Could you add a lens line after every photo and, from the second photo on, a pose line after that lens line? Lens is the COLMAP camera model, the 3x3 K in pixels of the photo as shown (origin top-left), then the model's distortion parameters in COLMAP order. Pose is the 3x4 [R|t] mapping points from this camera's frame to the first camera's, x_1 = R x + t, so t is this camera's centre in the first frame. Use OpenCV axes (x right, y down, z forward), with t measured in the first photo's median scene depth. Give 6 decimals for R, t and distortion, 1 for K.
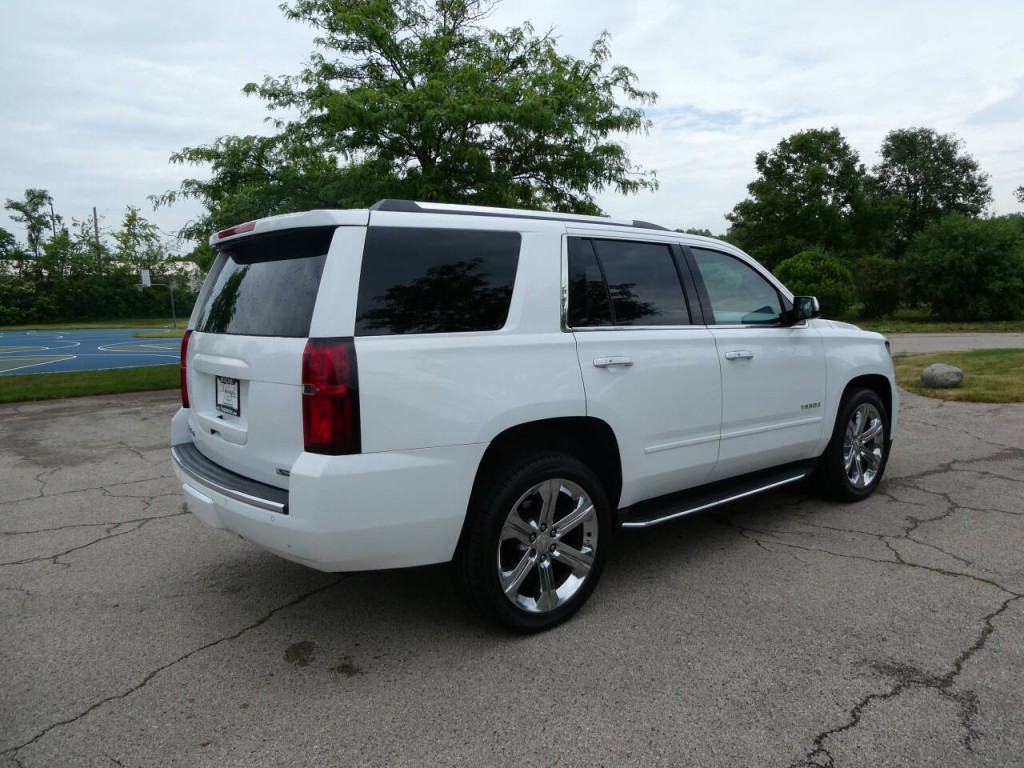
lens RADIAL K [[757.7, 0, 512.8], [0, 757.7, 355.0], [0, 0, 1]] dist [-0.003365, -0.003643]
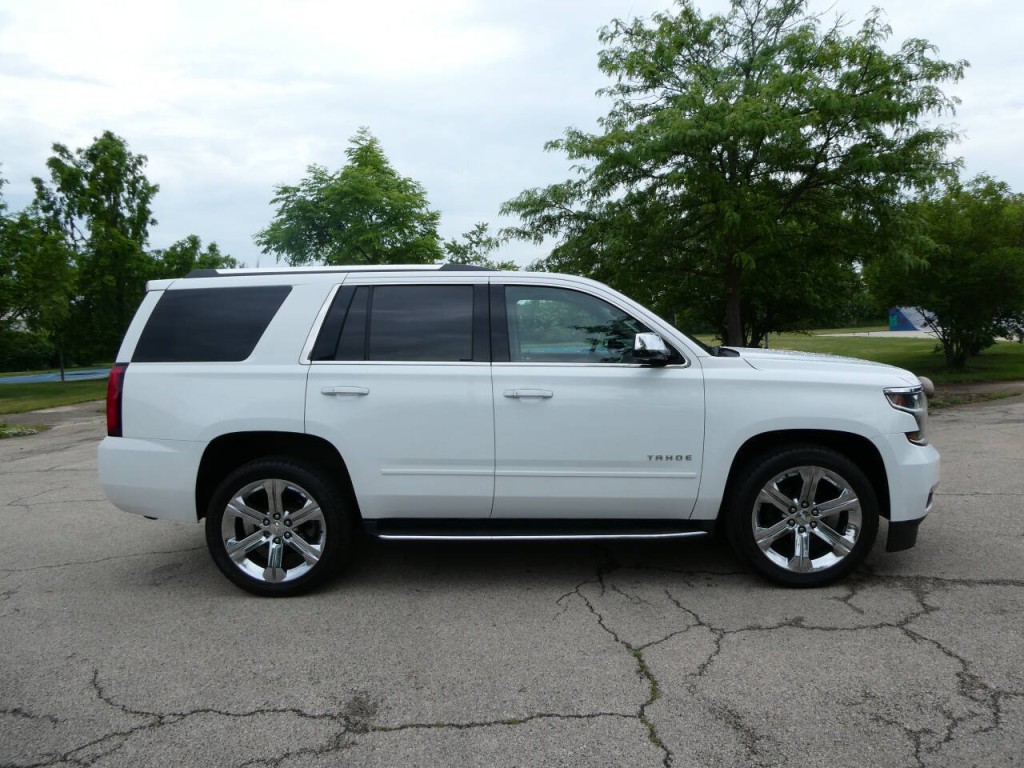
lens RADIAL K [[757.7, 0, 512.8], [0, 757.7, 355.0], [0, 0, 1]] dist [-0.003365, -0.003643]
pose [[0.719446, 0.024016, -0.694133, 1.159642], [-0.038327, 0.999252, -0.005153, -0.051944], [0.693490, 0.030311, 0.719829, 0.337727]]
